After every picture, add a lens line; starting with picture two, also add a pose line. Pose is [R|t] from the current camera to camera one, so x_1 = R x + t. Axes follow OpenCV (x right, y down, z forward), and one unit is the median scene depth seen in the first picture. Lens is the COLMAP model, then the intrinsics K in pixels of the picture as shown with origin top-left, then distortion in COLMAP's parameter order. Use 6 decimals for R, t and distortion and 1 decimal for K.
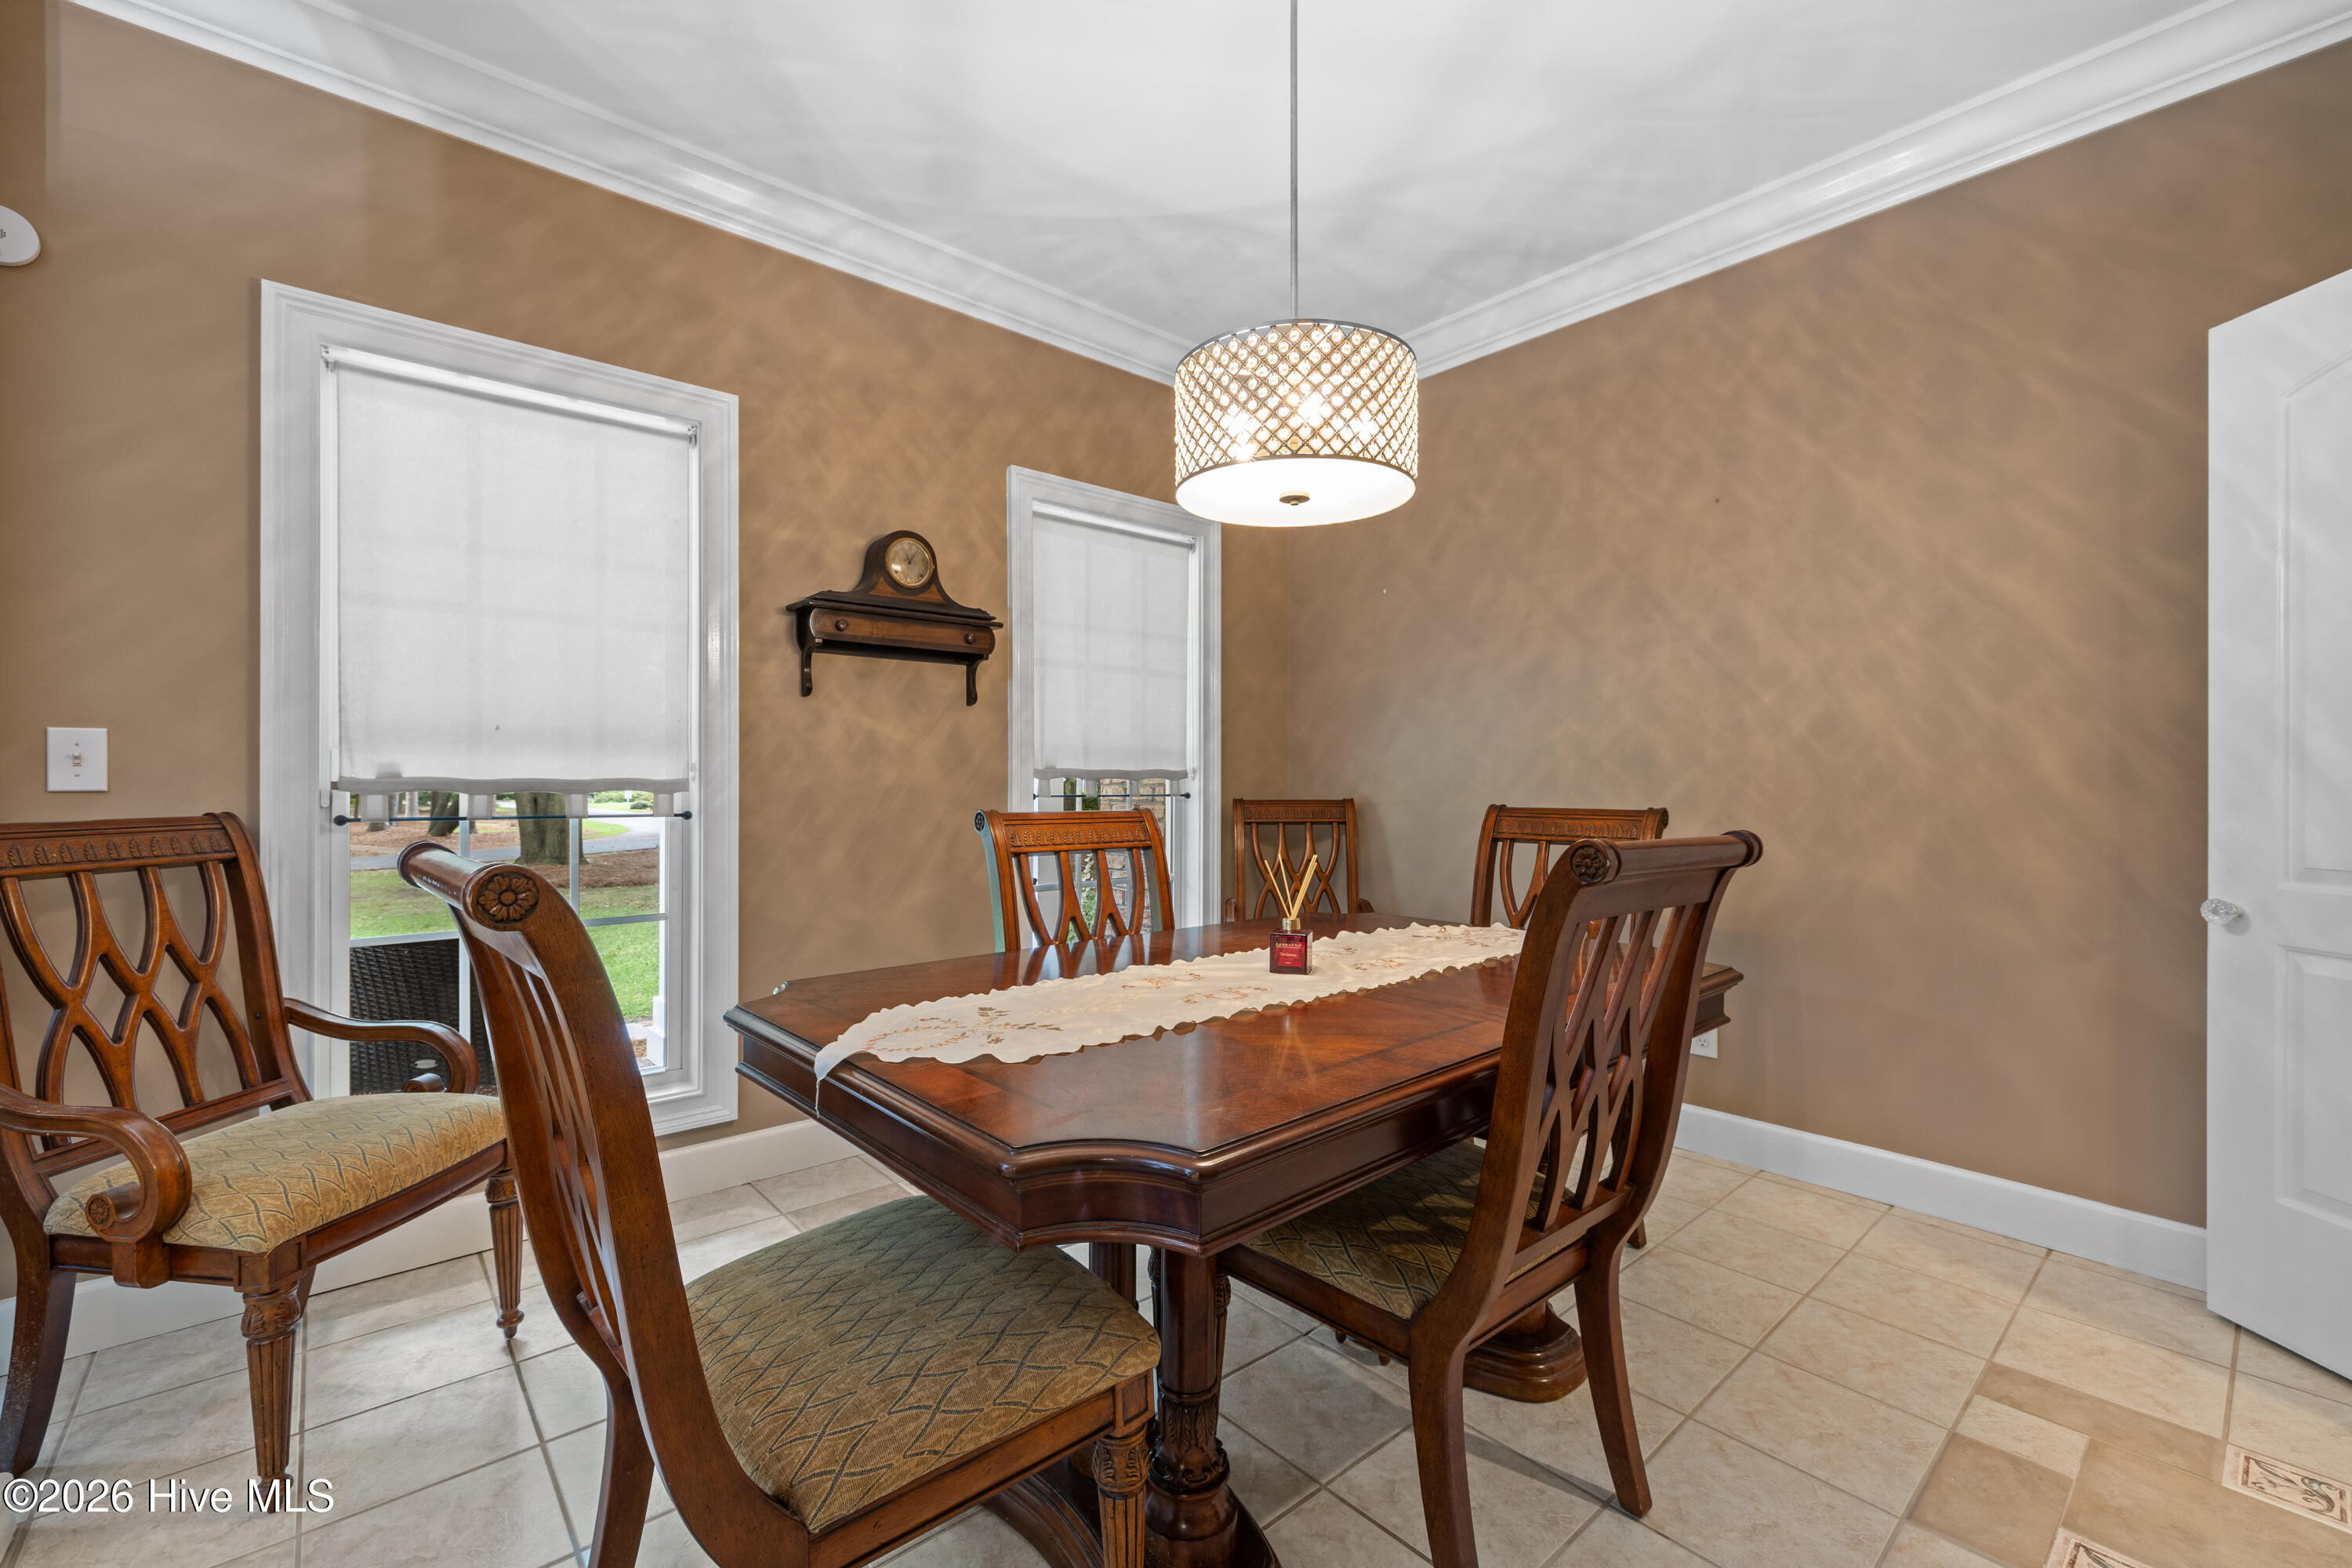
lens RADIAL K [[984.0, 0, 1174.9], [0, 984.0, 782.7], [0, 0, 1]] dist [0.002654, 0.000865]
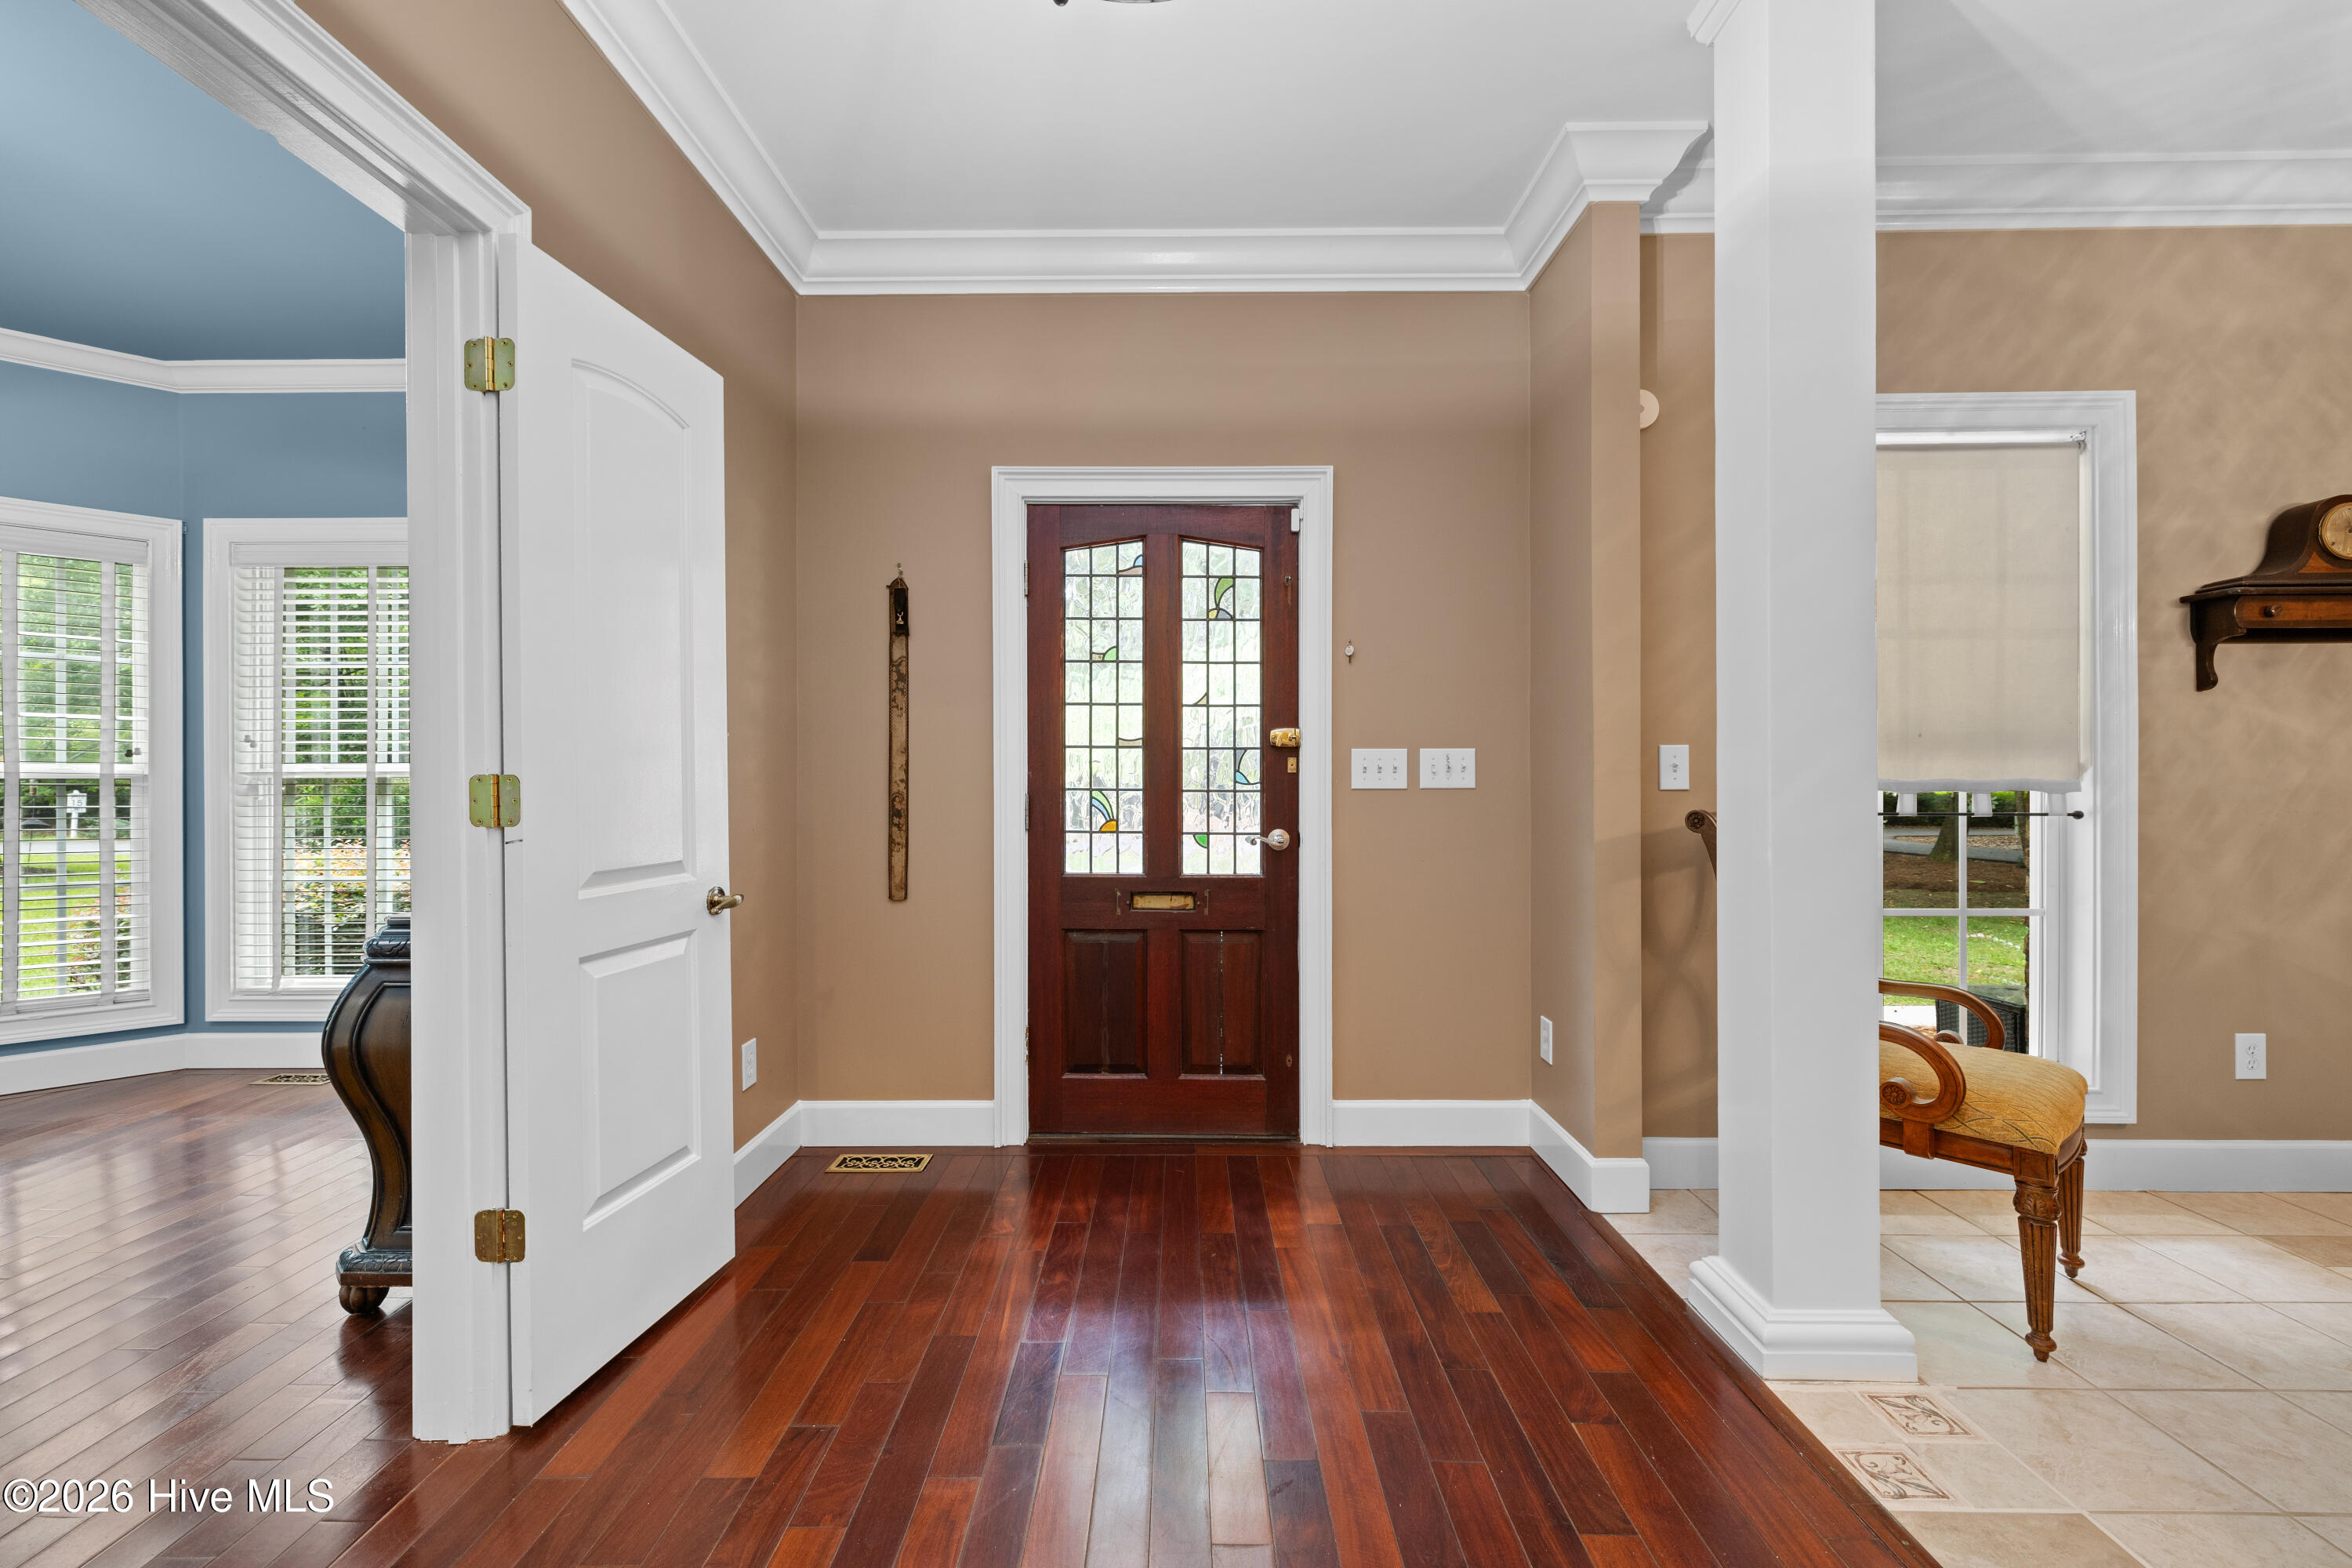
lens RADIAL K [[984.0, 0, 1169.3], [0, 984.0, 780.4], [0, 0, 1]] dist [0.002654, 0.000865]
pose [[0.745836, -0.000732, -0.666130, -0.487025], [0.000260, 1.000000, -0.000807, -0.001667], [0.666130, 0.000429, 0.745836, -0.367400]]
